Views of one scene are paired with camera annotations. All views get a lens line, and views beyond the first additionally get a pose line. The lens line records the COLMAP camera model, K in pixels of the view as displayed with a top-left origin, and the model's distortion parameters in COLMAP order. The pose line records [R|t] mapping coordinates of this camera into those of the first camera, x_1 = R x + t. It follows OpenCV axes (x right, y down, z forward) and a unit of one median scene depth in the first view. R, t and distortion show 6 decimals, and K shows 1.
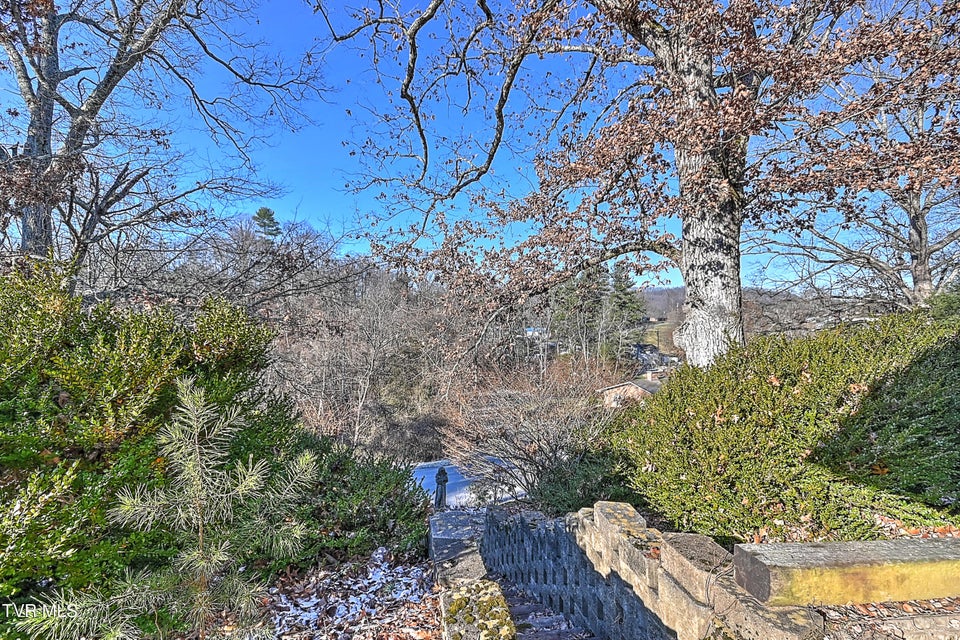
lens RADIAL K [[446.0, 0, 482.1], [0, 446.0, 319.0], [0, 0, 1]] dist [0.023799, -0.003405]
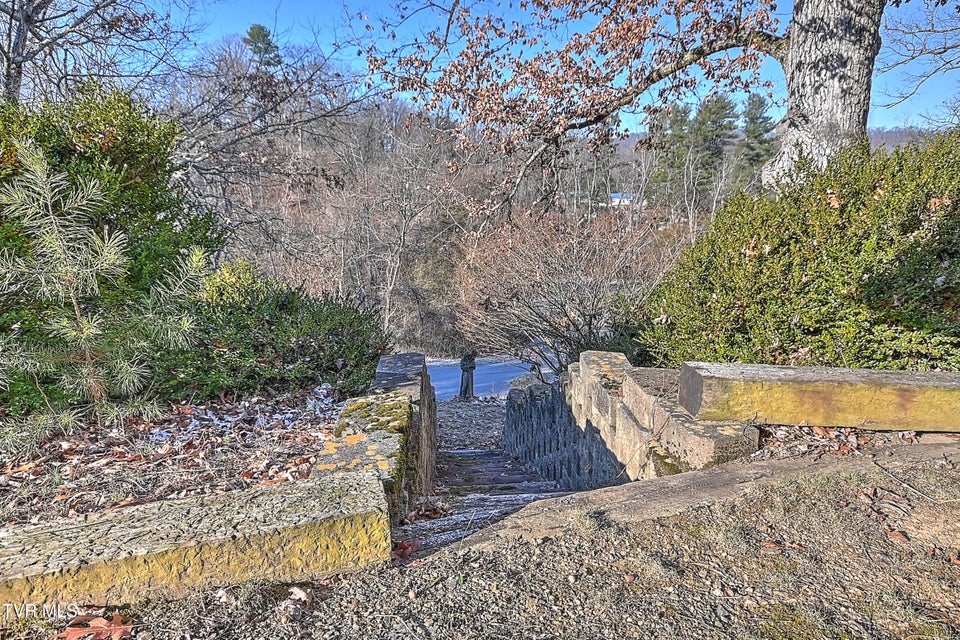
lens RADIAL K [[584.8, 0, 479.0], [0, 584.8, 321.4], [0, 0, 1]] dist [0.030112, 0.004636]
pose [[0.992514, 0.024830, -0.119584, 0.101270], [0.003477, 0.972975, 0.230886, 0.054796], [0.122085, -0.229573, 0.965604, -0.032219]]
